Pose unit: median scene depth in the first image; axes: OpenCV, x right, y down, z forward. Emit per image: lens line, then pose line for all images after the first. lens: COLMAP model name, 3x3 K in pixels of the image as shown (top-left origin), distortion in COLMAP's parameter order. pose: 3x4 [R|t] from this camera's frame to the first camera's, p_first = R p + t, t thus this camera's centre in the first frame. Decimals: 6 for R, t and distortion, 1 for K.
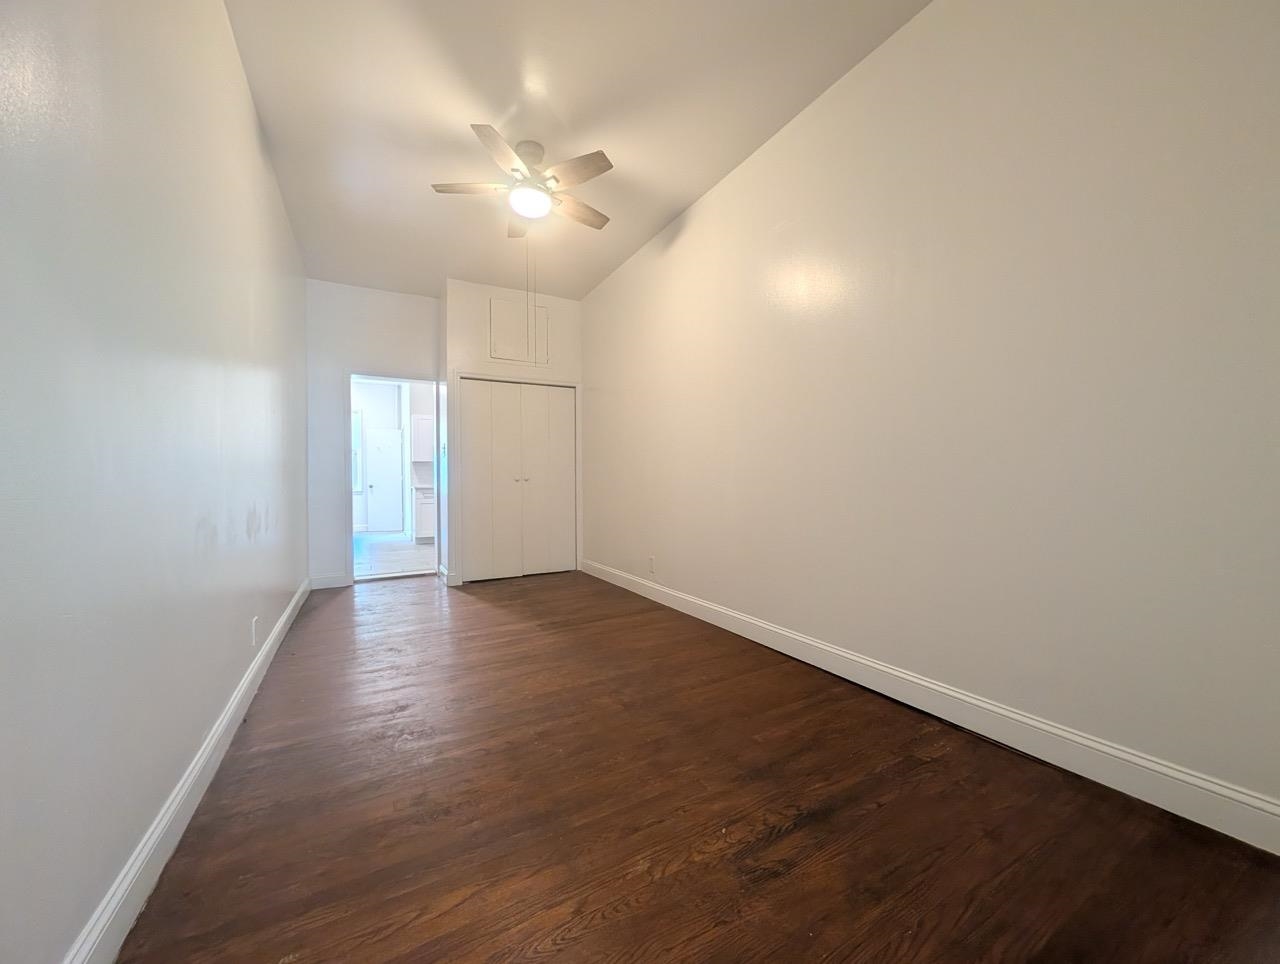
lens RADIAL K [[496.8, 0, 644.5], [0, 496.8, 483.3], [0, 0, 1]] dist [0.001136, 0.000344]
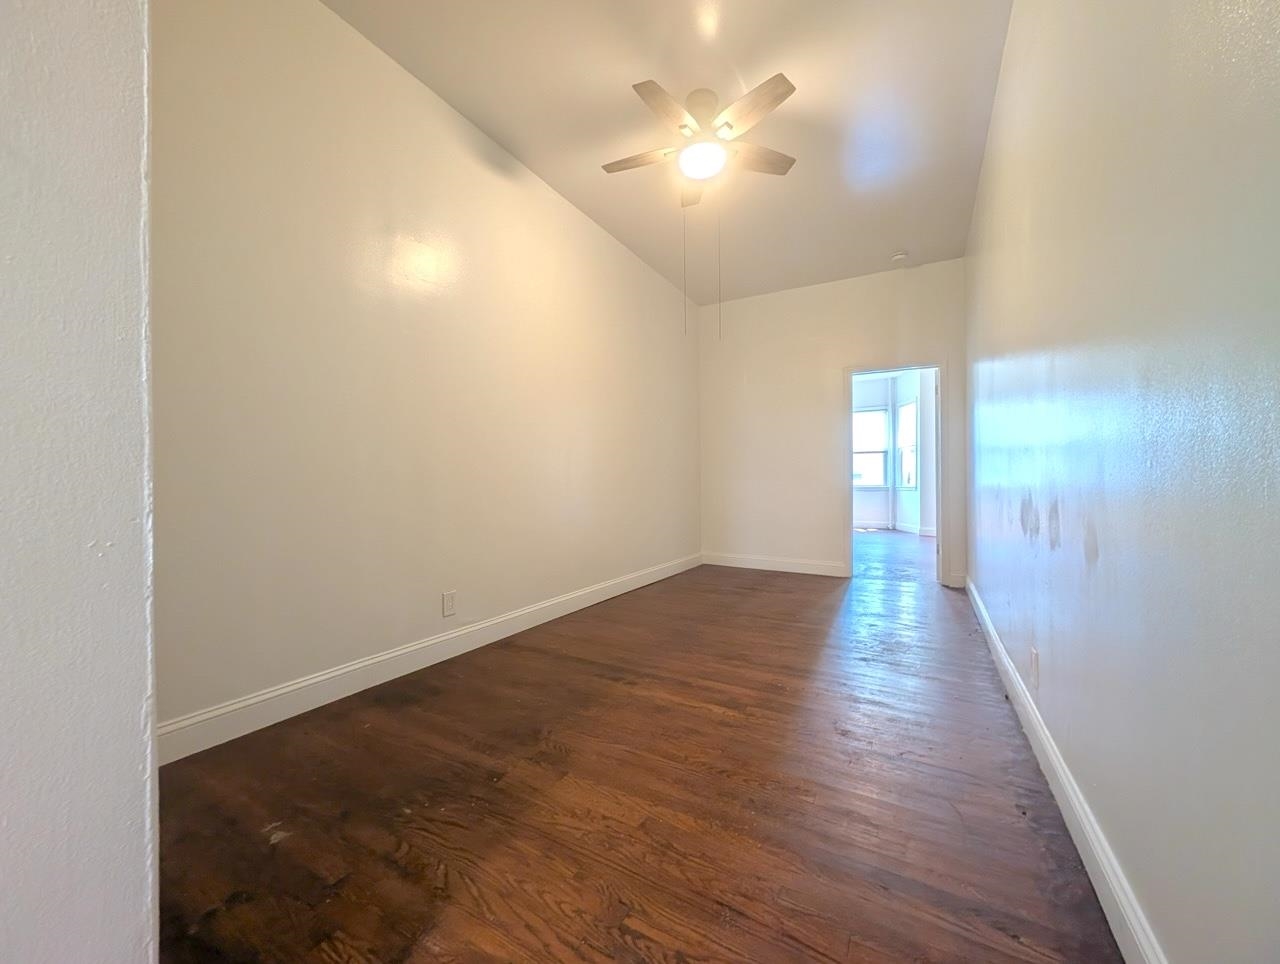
lens RADIAL K [[496.8, 0, 644.5], [0, 496.8, 483.3], [0, 0, 1]] dist [0.001136, 0.000344]
pose [[-0.524922, 0.008757, 0.851105, -0.993251], [0.009494, 0.999945, -0.004434, 0.020518], [-0.851097, 0.005753, -0.524977, 1.674362]]
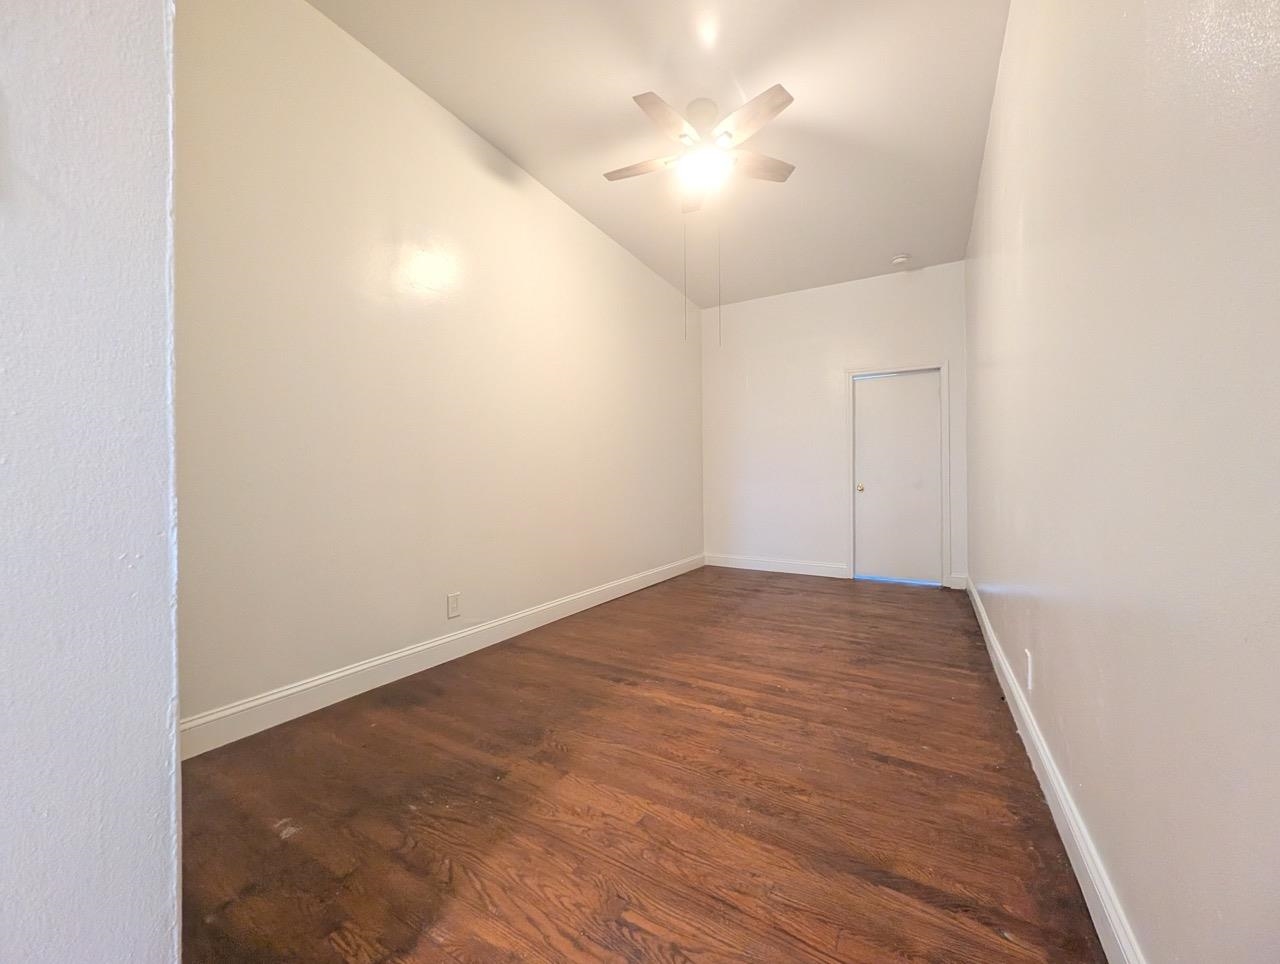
lens RADIAL K [[496.8, 0, 644.5], [0, 496.8, 483.3], [0, 0, 1]] dist [0.001136, 0.000344]
pose [[-0.517731, 0.008641, 0.855500, -1.008260], [0.009894, 0.999943, -0.004112, 0.013367], [-0.855486, 0.006336, -0.517787, 1.676357]]
